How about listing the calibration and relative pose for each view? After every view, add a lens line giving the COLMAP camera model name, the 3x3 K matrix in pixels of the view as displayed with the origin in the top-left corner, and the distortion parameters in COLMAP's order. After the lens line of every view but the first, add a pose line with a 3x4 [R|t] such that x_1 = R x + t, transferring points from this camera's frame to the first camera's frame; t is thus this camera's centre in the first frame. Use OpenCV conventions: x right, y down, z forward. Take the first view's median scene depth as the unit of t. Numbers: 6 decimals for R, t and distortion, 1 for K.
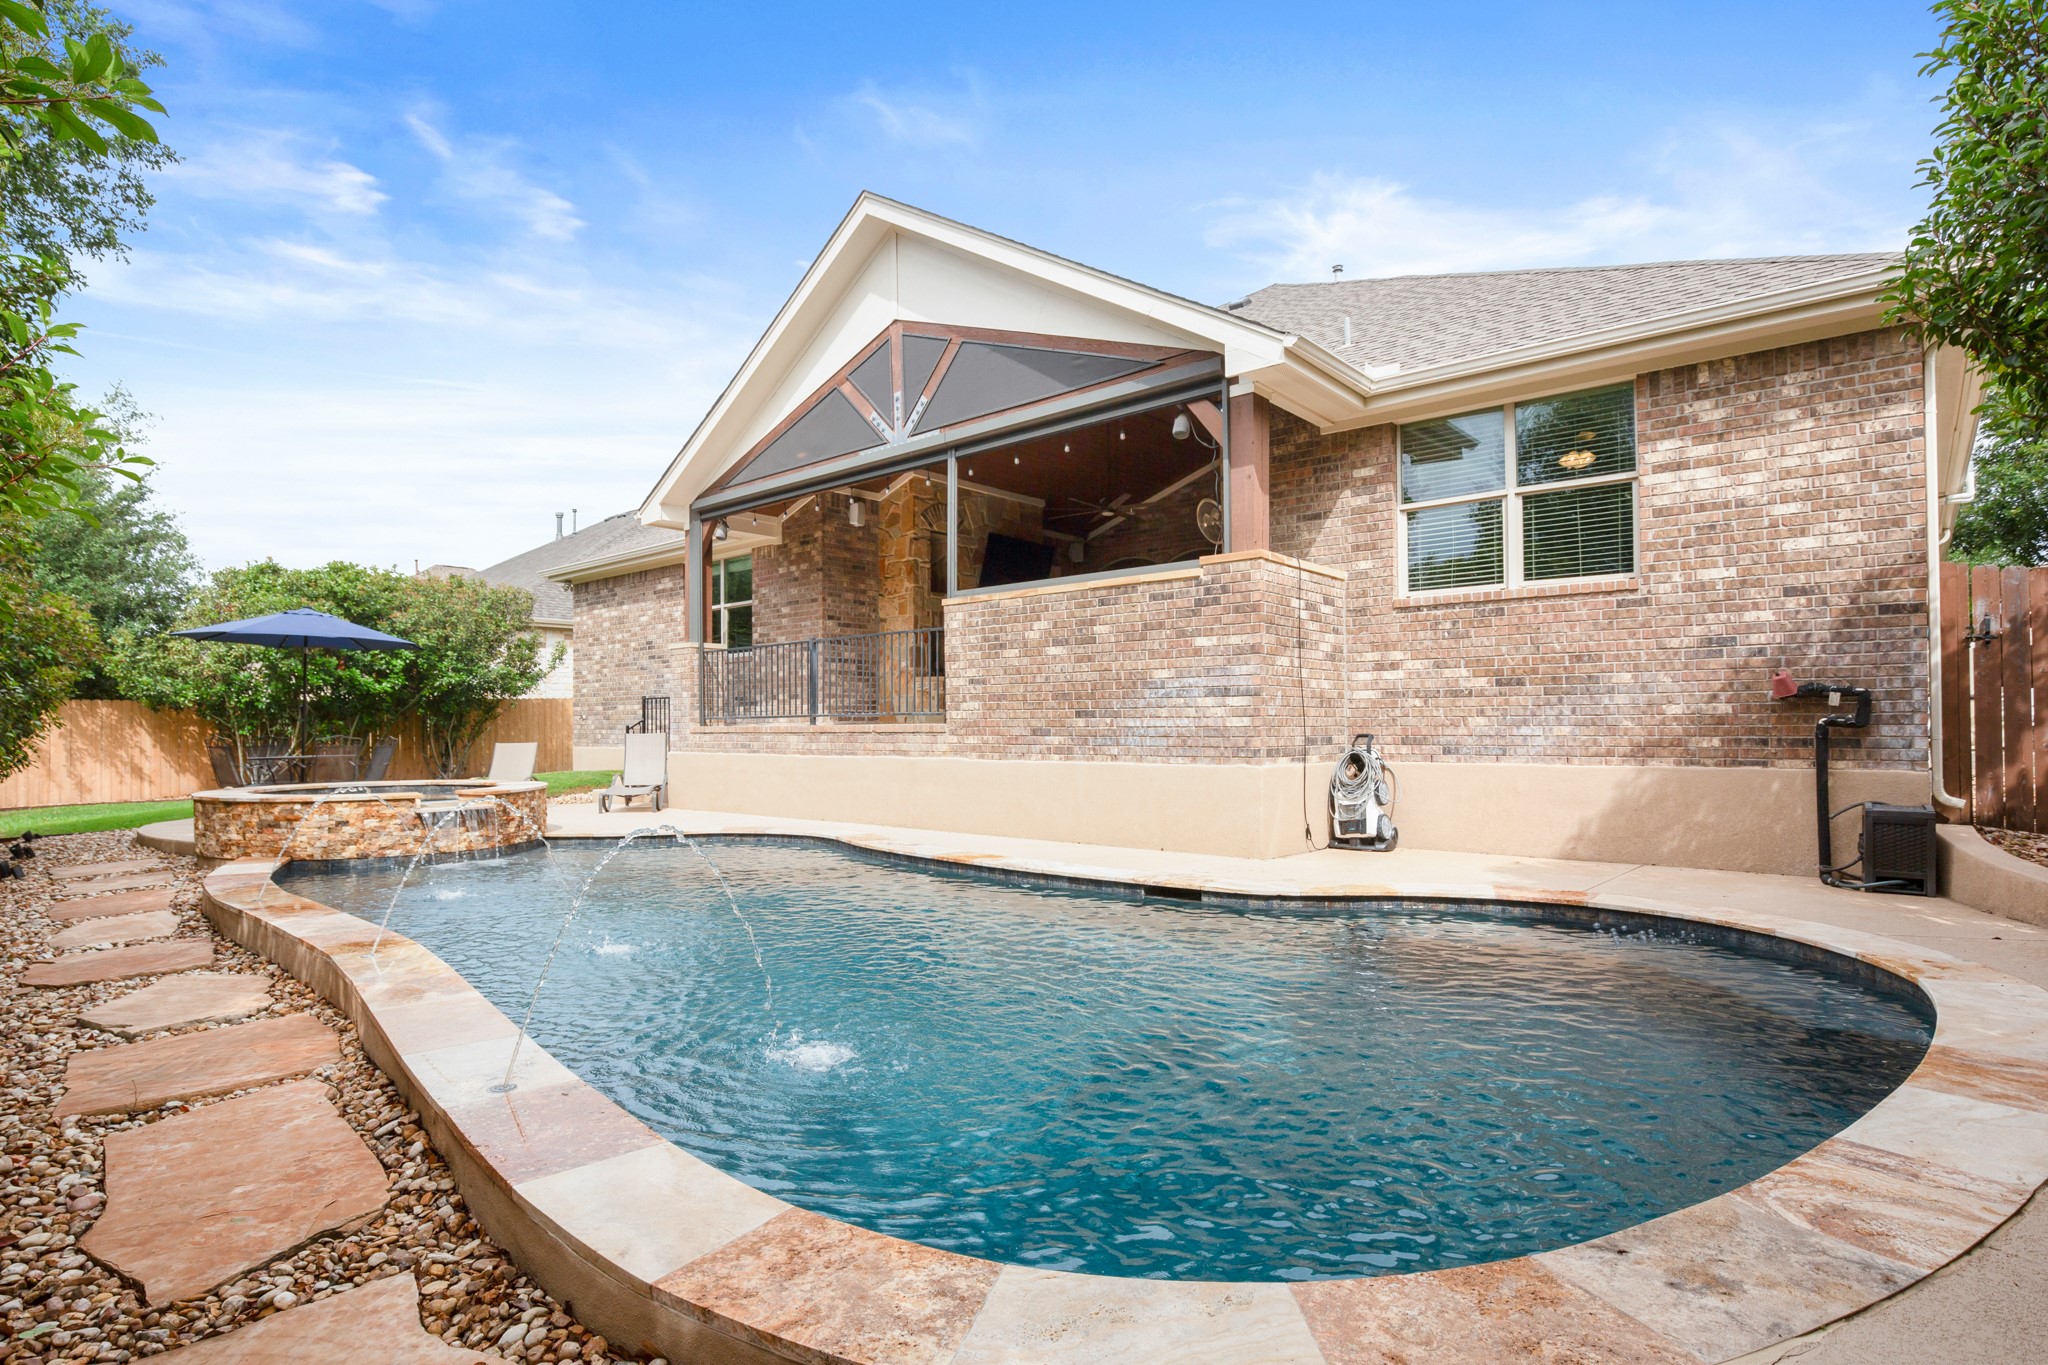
lens RADIAL K [[1043.2, 0, 996.0], [0, 1043.2, 710.3], [0, 0, 1]] dist [-0.027951, -0.000608]
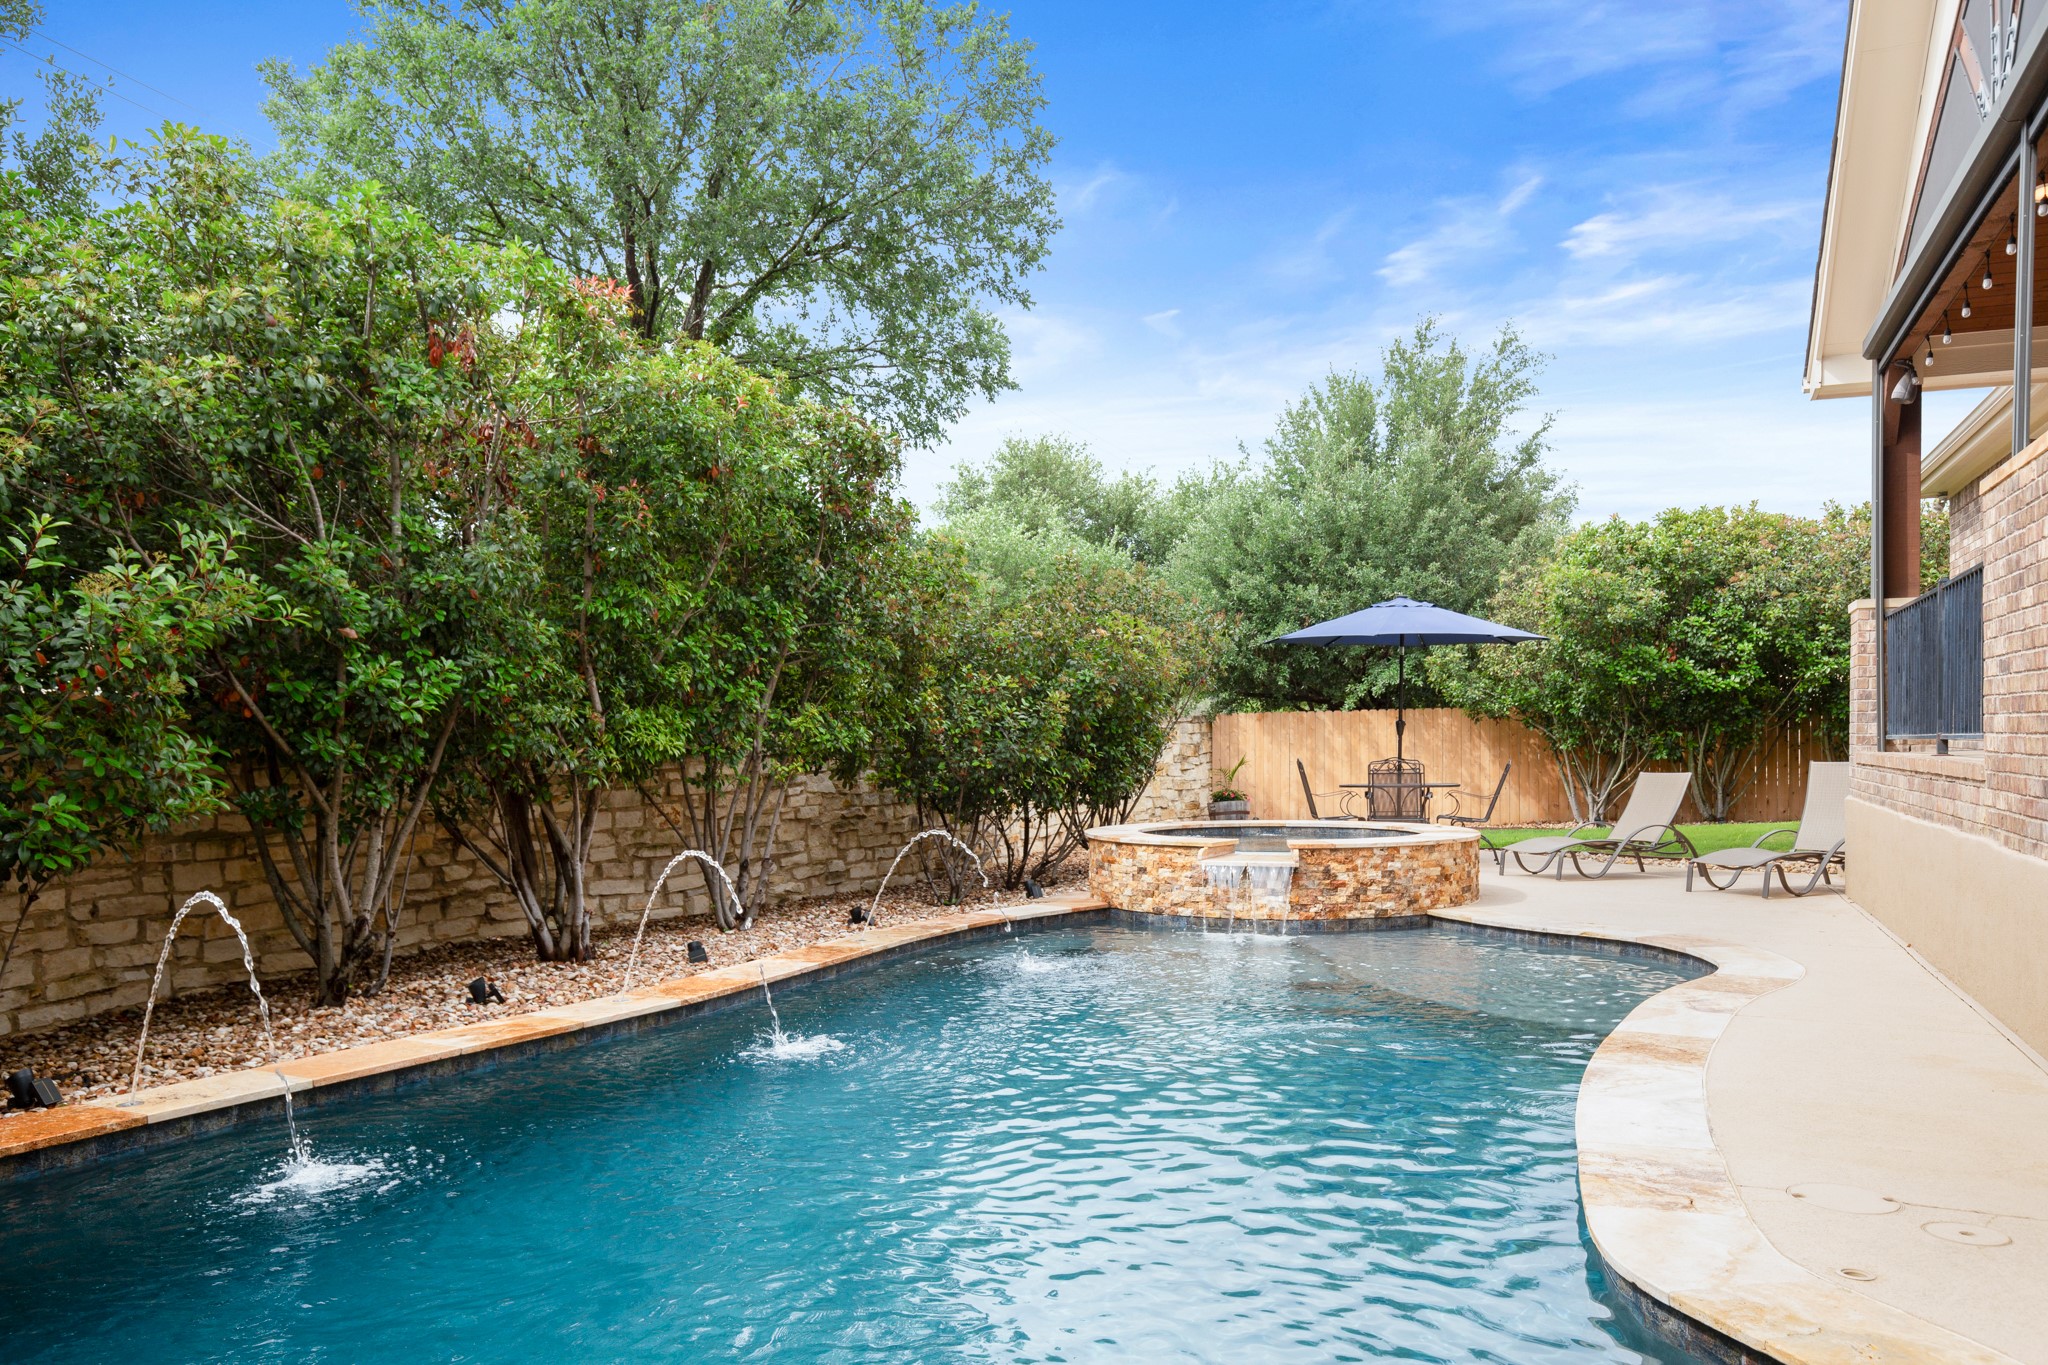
lens RADIAL K [[1529.4, 0, 1018.2], [0, 1529.4, 690.0], [0, 0, 1]] dist [0.009688, 0.001409]
pose [[0.335425, -0.027874, -0.941654, 0.306021], [0.022620, 0.999512, -0.021529, -0.008305], [0.941795, -0.014079, 0.335892, 0.281359]]
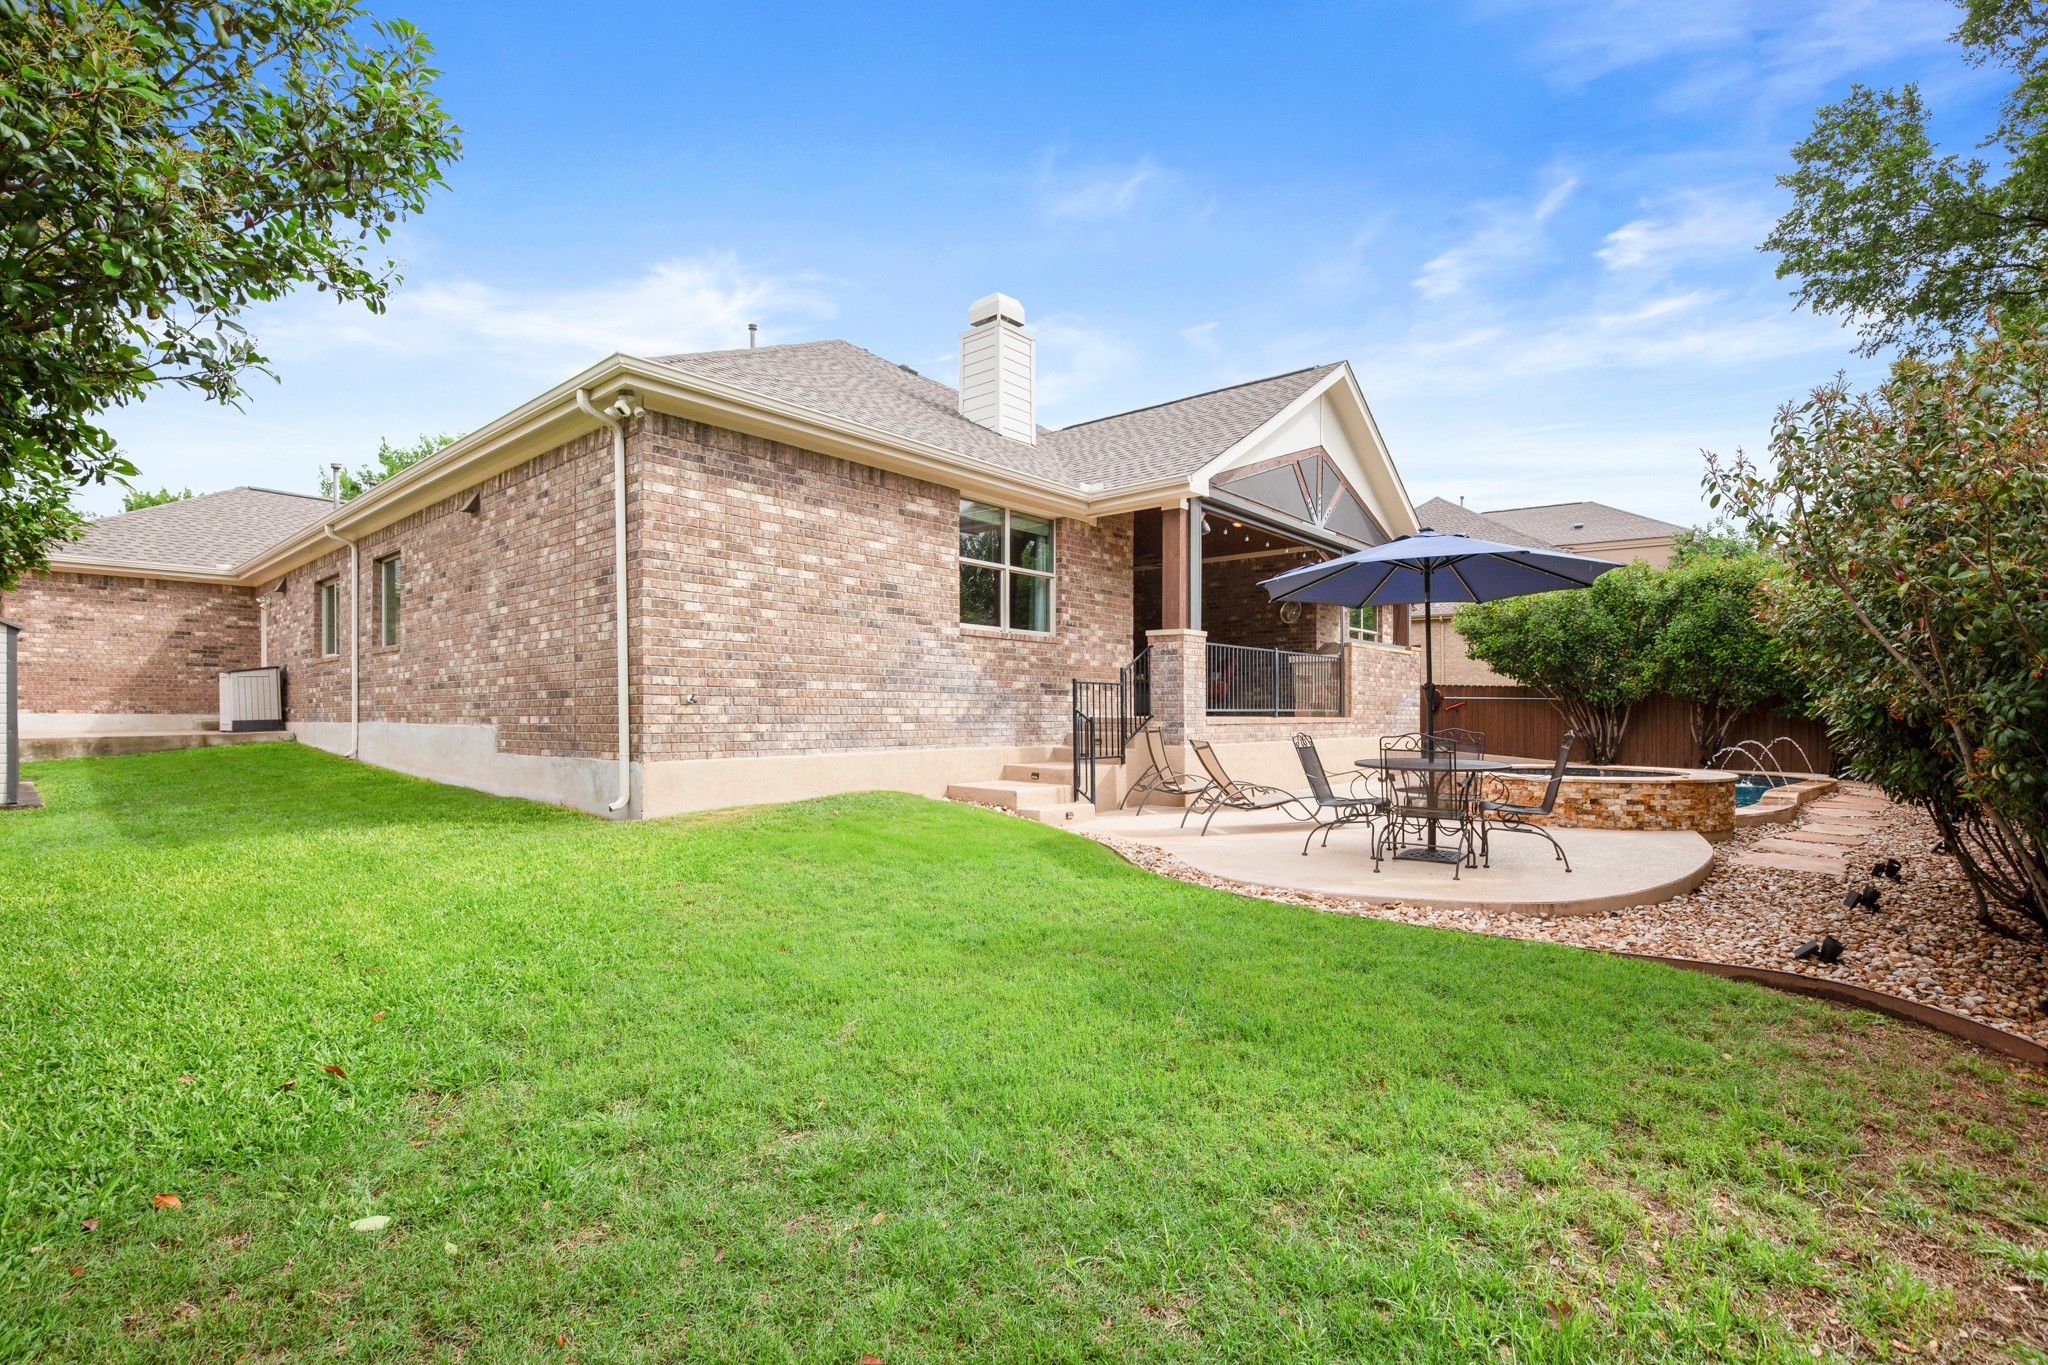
lens RADIAL K [[941.4, 0, 1064.6], [0, 941.4, 713.2], [0, 0, 1]] dist [-0.009357, 0.003981]
pose [[-0.052533, 0.006945, 0.998595, -1.086170], [-0.015306, 0.999853, -0.007759, 0.018135], [-0.998502, -0.015693, -0.052419, 1.095453]]
